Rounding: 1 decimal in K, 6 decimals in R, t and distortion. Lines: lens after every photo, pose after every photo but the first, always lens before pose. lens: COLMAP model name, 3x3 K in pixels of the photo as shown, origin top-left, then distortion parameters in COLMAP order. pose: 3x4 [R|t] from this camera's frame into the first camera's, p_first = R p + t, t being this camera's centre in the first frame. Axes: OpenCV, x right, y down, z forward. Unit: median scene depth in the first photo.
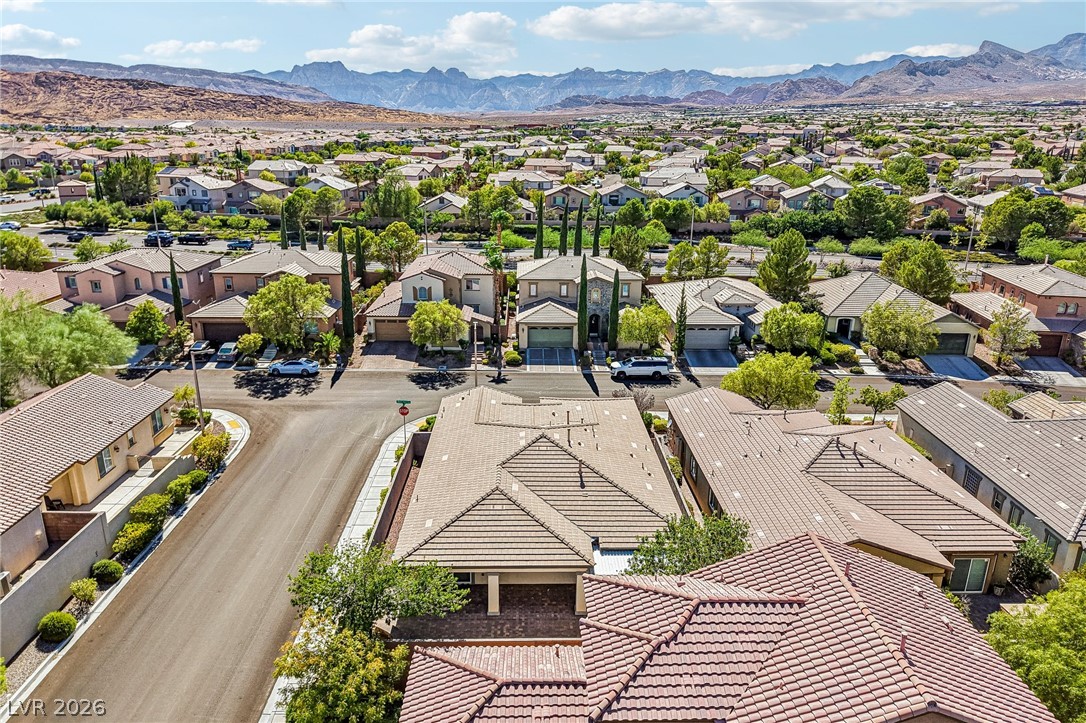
lens RADIAL K [[718.4, 0, 546.1], [0, 718.4, 357.0], [0, 0, 1]] dist [0.007979, -0.008185]
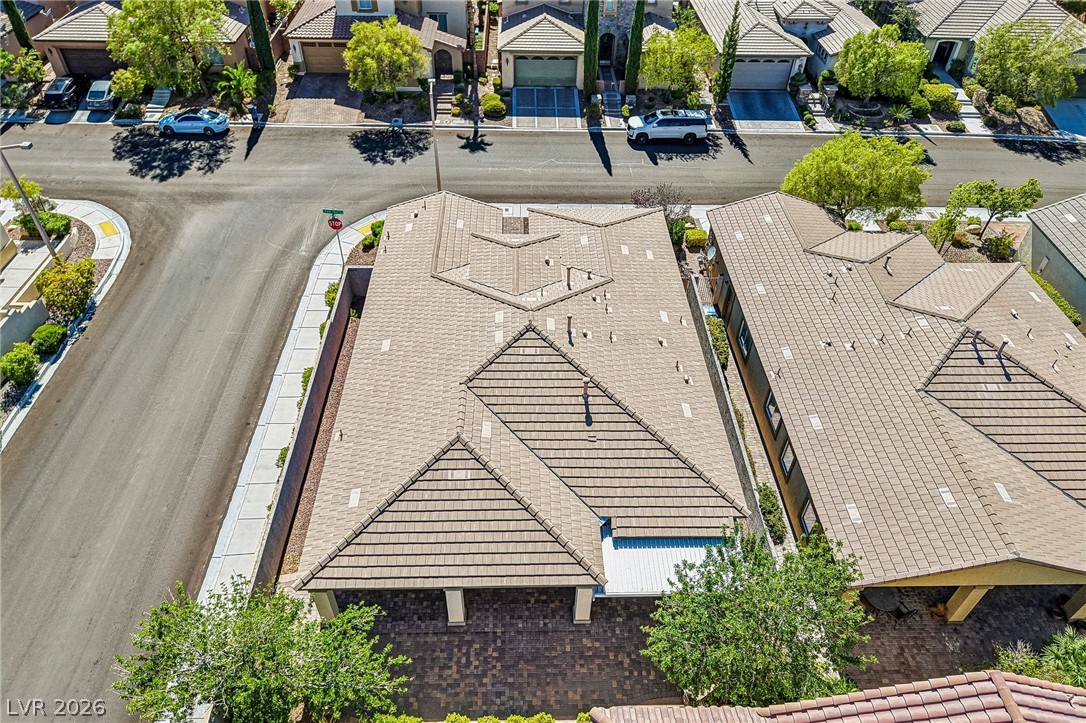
lens RADIAL K [[718.4, 0, 546.1], [0, 718.4, 357.0], [0, 0, 1]] dist [0.007979, -0.008185]
pose [[0.999967, 0.004857, 0.006534, 0.003860], [-0.007195, 0.902797, 0.430006, -0.087813], [-0.003810, -0.430039, 0.902802, 0.238037]]
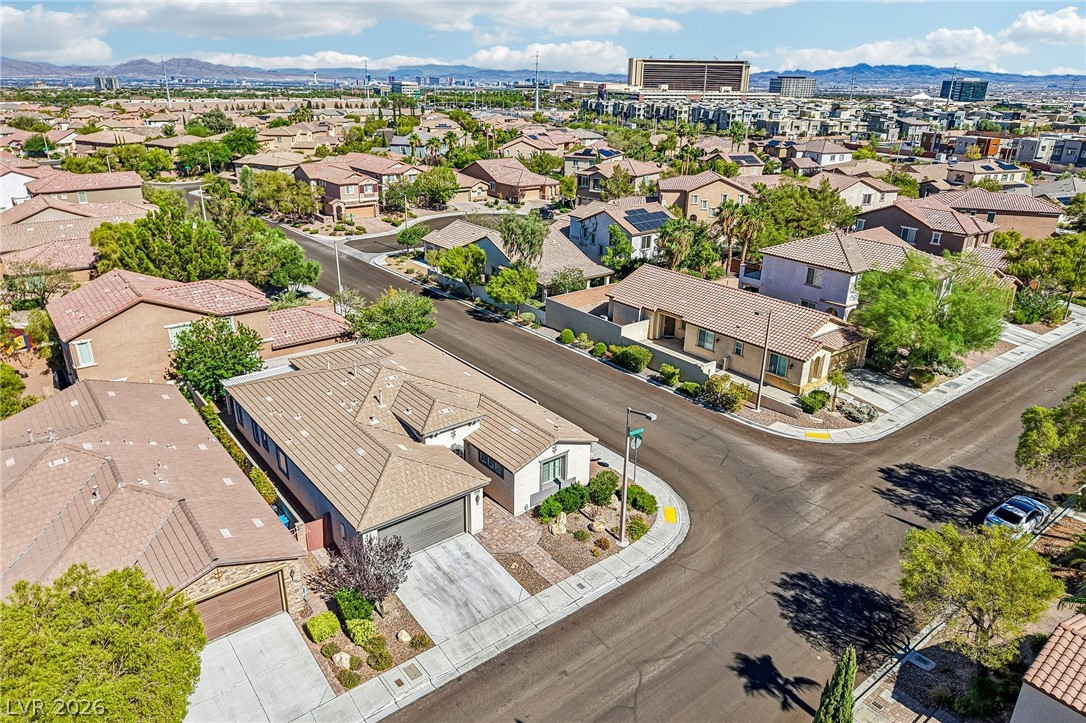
lens RADIAL K [[718.4, 0, 546.1], [0, 718.4, 357.0], [0, 0, 1]] dist [0.007979, -0.008185]
pose [[-0.801356, 0.197596, -0.564610, 0.240604], [-0.204428, 0.796576, 0.568925, -0.333862], [0.562173, 0.571333, -0.597947, 1.068526]]
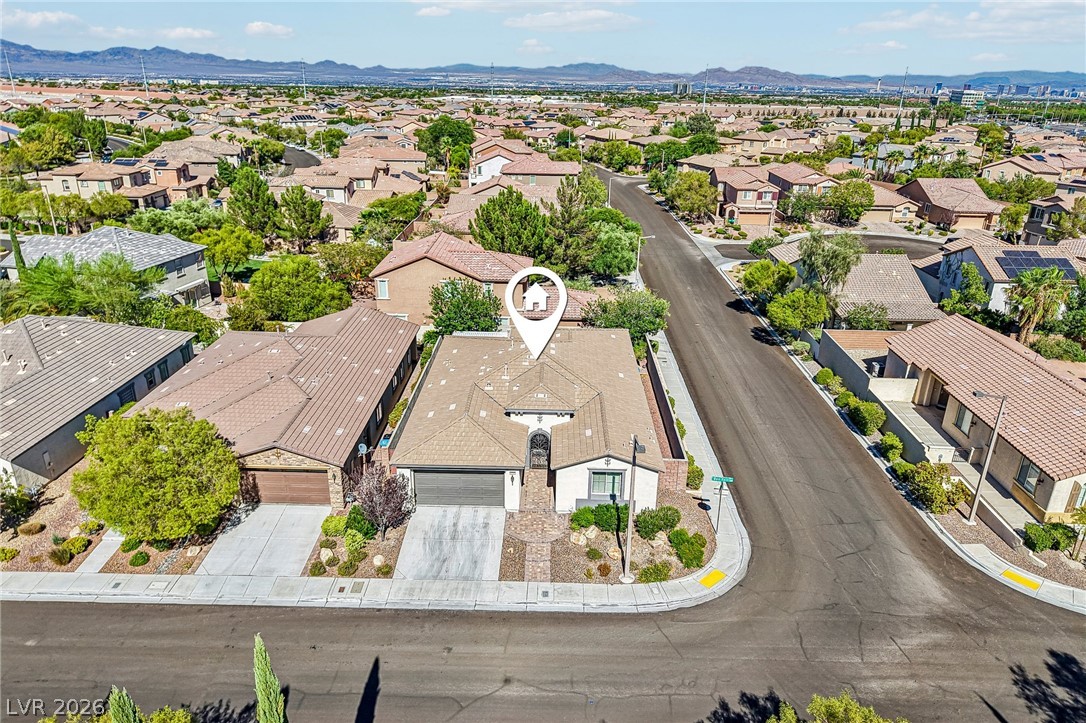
lens RADIAL K [[718.4, 0, 546.1], [0, 718.4, 357.0], [0, 0, 1]] dist [0.007979, -0.008185]
pose [[-0.998634, -0.040045, 0.033578, -0.037893], [-0.009744, 0.773929, 0.633198, -0.364787], [-0.051343, 0.632005, -0.773262, 1.151907]]
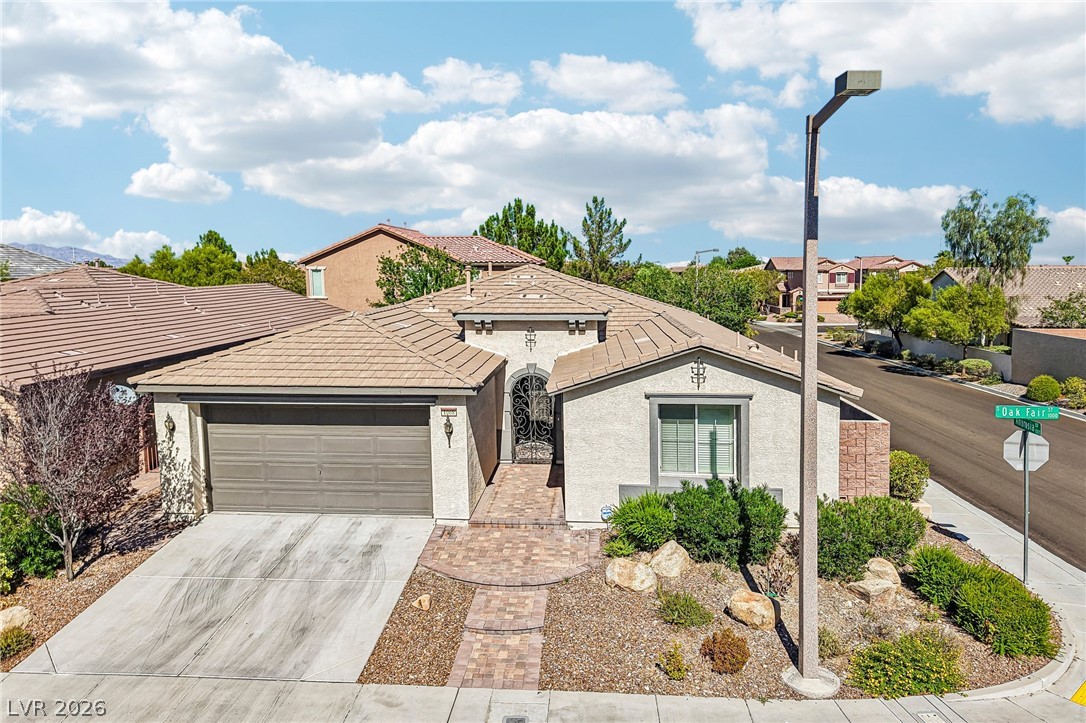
lens RADIAL K [[731.0, 0, 543.0], [0, 731.0, 361.5], [0, 0, 1]] dist [-0.001212, 0.002138]
pose [[-0.995857, -0.021428, 0.088369, -0.042508], [0.016741, 0.912018, 0.409808, -0.045820], [-0.089376, 0.409589, -0.907881, 0.968591]]
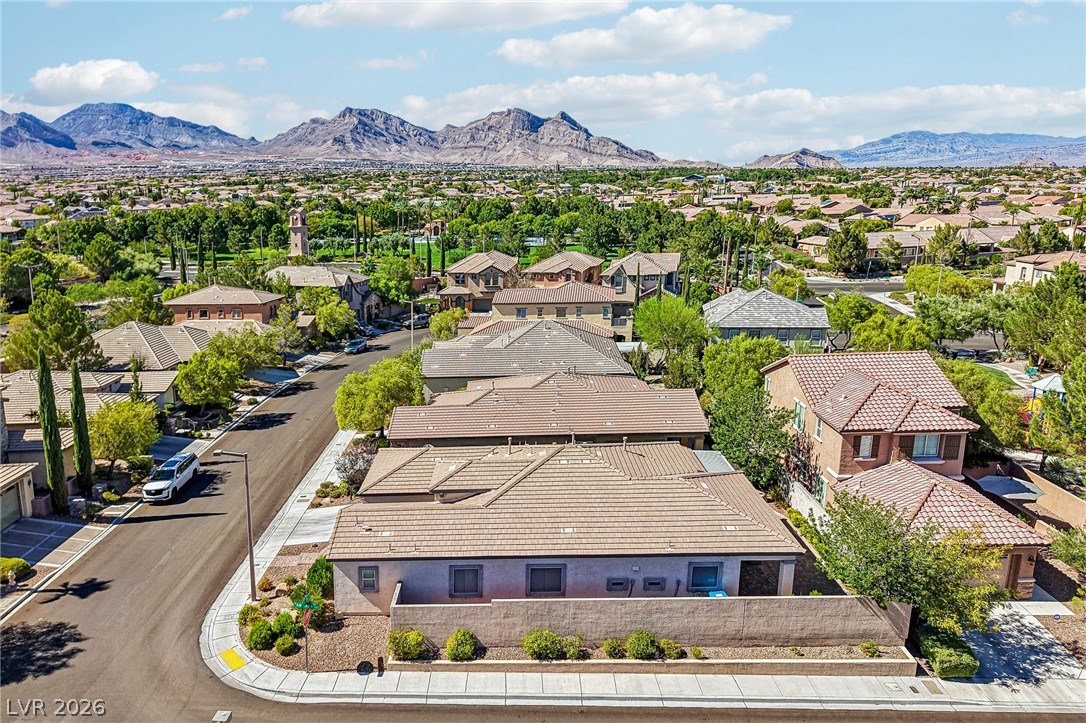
lens RADIAL K [[744.7, 0, 489.0], [0, 744.7, 361.4], [0, 0, 1]] dist [0.001090, 0.000576]
pose [[0.066722, -0.238017, 0.968966, -0.549961], [0.336326, 0.919662, 0.202747, -0.137359], [-0.939379, 0.312361, 0.141413, 0.567696]]
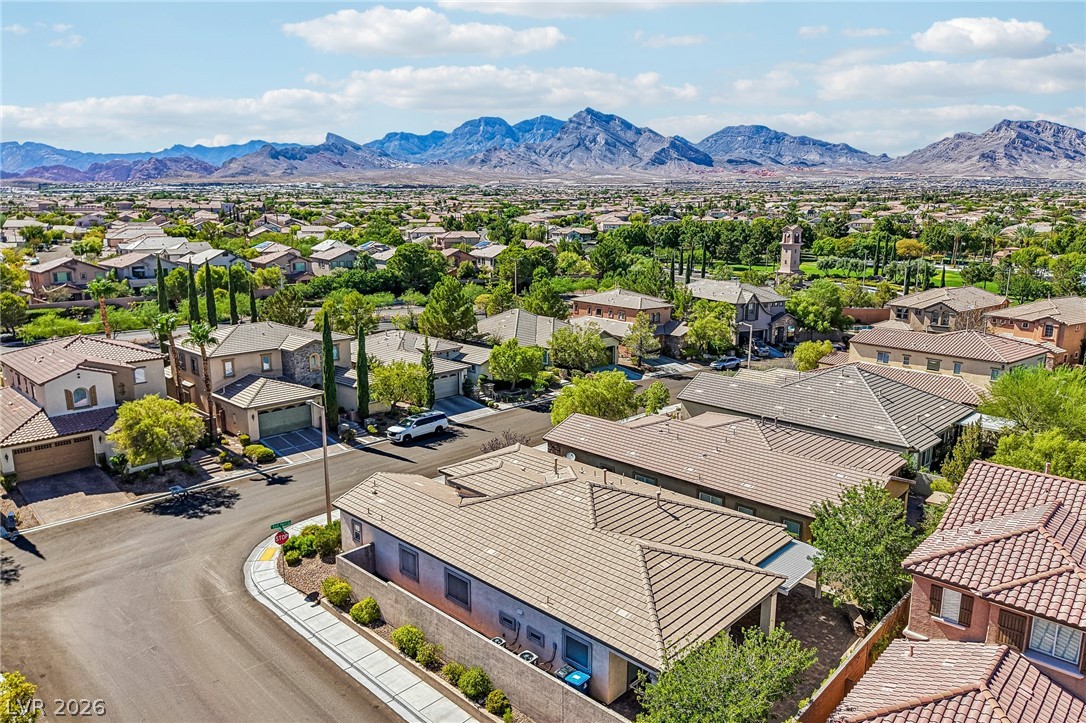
lens RADIAL K [[716.7, 0, 532.1], [0, 716.7, 368.2], [0, 0, 1]] dist [0.009257, -0.008936]
pose [[0.713605, -0.154668, 0.683261, -0.375924], [0.213506, 0.976940, -0.001841, -0.025097], [-0.667221, 0.147194, 0.730172, 0.236503]]
